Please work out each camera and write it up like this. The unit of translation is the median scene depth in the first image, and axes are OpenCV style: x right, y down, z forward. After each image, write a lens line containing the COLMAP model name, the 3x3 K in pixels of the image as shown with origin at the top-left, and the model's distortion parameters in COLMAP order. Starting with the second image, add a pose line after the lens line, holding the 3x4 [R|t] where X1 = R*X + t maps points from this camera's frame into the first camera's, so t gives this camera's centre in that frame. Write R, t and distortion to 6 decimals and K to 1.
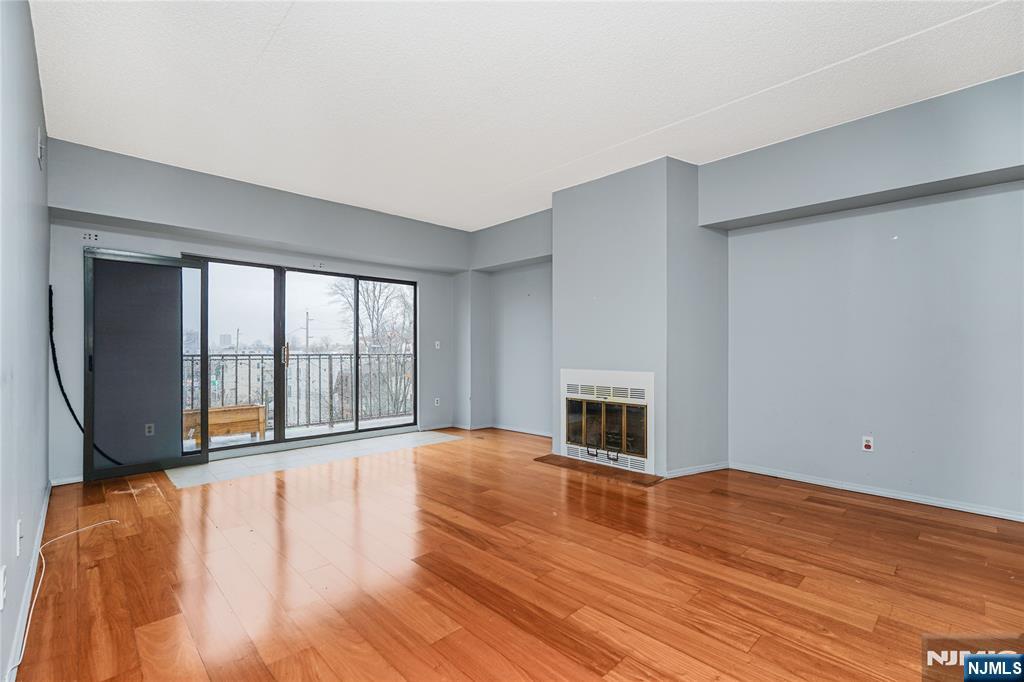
lens RADIAL K [[457.4, 0, 511.4], [0, 457.4, 339.5], [0, 0, 1]] dist [-0.007337, 0.003676]
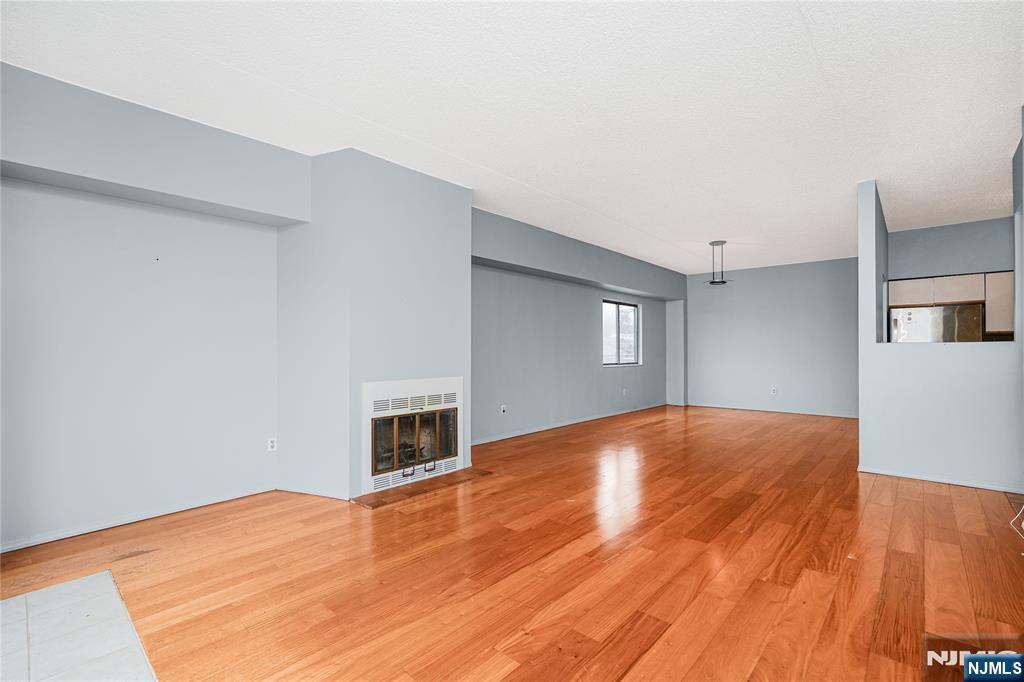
lens RADIAL K [[457.4, 0, 508.6], [0, 457.4, 346.6], [0, 0, 1]] dist [-0.007337, 0.003676]
pose [[-0.066954, 0.012656, 0.997676, -0.704358], [-0.014412, 0.999803, -0.013650, 0.011257], [-0.997652, -0.015292, -0.066758, 0.842719]]
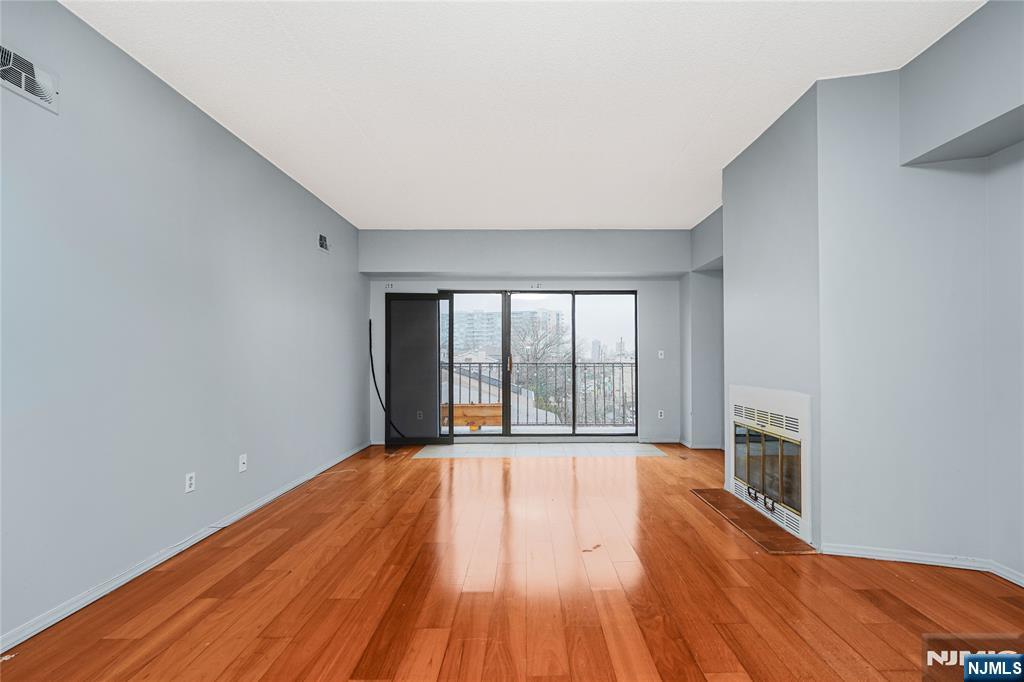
lens RADIAL K [[457.4, 0, 528.0], [0, 457.4, 346.9], [0, 0, 1]] dist [-0.007337, 0.003676]
pose [[0.727297, -0.015513, -0.686148, 0.419648], [0.015340, 0.999862, -0.006346, -0.003169], [0.686152, -0.005910, 0.727434, 0.180029]]
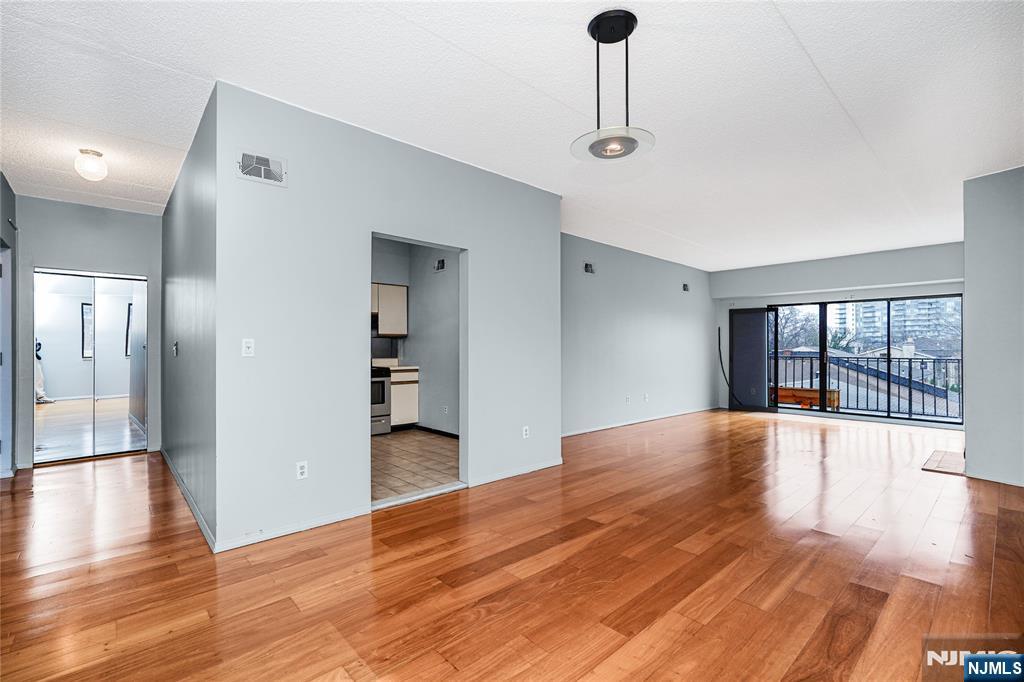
lens RADIAL K [[457.4, 0, 510.6], [0, 457.4, 342.0], [0, 0, 1]] dist [-0.007337, 0.003676]
pose [[-0.016152, -0.016261, -0.999737, 1.267099], [0.010951, 0.999805, -0.016439, -0.006575], [0.999810, -0.011214, -0.015971, -0.078419]]
